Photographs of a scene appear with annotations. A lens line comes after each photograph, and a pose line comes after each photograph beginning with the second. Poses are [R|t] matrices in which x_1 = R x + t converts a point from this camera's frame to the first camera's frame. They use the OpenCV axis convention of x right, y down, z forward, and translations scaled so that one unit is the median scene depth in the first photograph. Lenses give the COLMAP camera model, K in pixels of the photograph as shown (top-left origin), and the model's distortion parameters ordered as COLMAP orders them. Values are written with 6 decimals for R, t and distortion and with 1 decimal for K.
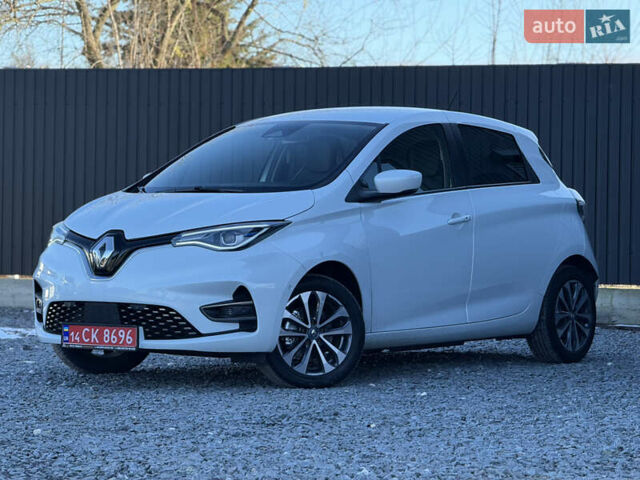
lens RADIAL K [[2274.2, 0, 320.0], [0, 2274.2, 240.0], [0, 0, 1]] dist [0.196836, 1.343878]
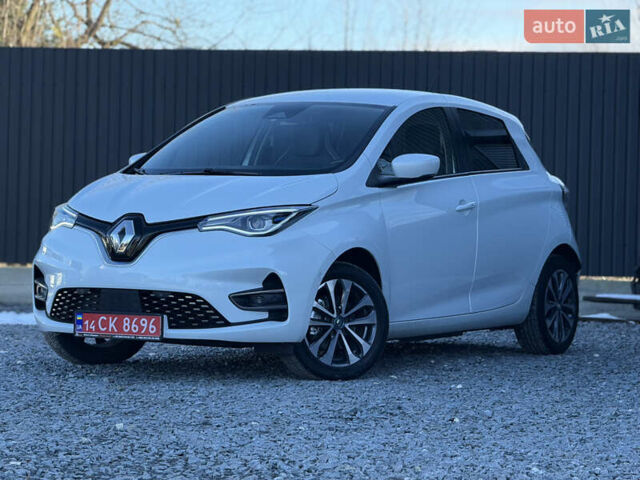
lens RADIAL K [[2274.2, 0, 320.0], [0, 2274.2, 240.0], [0, 0, 1]] dist [0.196836, 1.343878]
pose [[0.993896, 0.008593, 0.109988, -0.116971], [-0.009087, 0.999951, 0.003986, 0.002264], [-0.109948, -0.004961, 0.993925, 0.047384]]
